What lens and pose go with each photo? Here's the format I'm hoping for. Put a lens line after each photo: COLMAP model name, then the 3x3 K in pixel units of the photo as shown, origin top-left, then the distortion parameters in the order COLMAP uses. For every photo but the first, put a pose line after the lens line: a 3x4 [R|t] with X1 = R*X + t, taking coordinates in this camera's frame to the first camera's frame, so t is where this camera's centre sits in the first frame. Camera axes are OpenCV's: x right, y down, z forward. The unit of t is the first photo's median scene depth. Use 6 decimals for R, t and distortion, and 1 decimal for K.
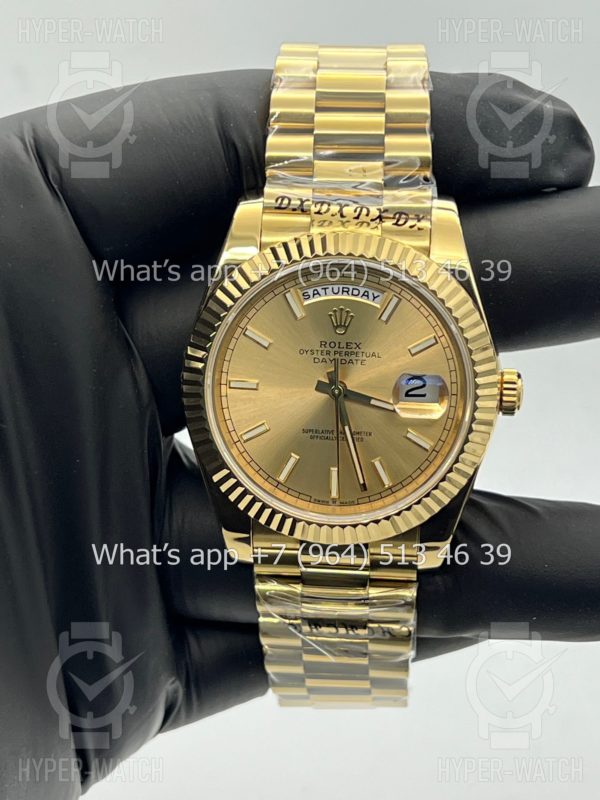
lens RADIAL K [[1804.0, 0, 300.5], [0, 1804.0, 400.2], [0, 0, 1]] dist [0.073216, 0.000000]
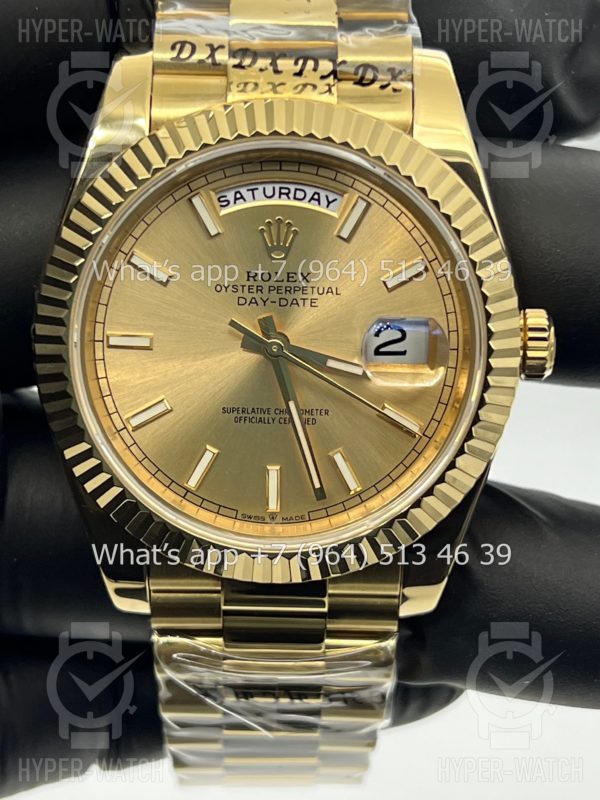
lens RADIAL K [[1804.0, 0, 299.4], [0, 1804.0, 403.9], [0, 0, 1]] dist [0.073216, 0.000000]
pose [[0.997678, -0.023385, 0.063964, -0.012848], [0.022270, 0.999588, 0.018089, 0.003582], [-0.064360, -0.016622, 0.997788, 0.351142]]
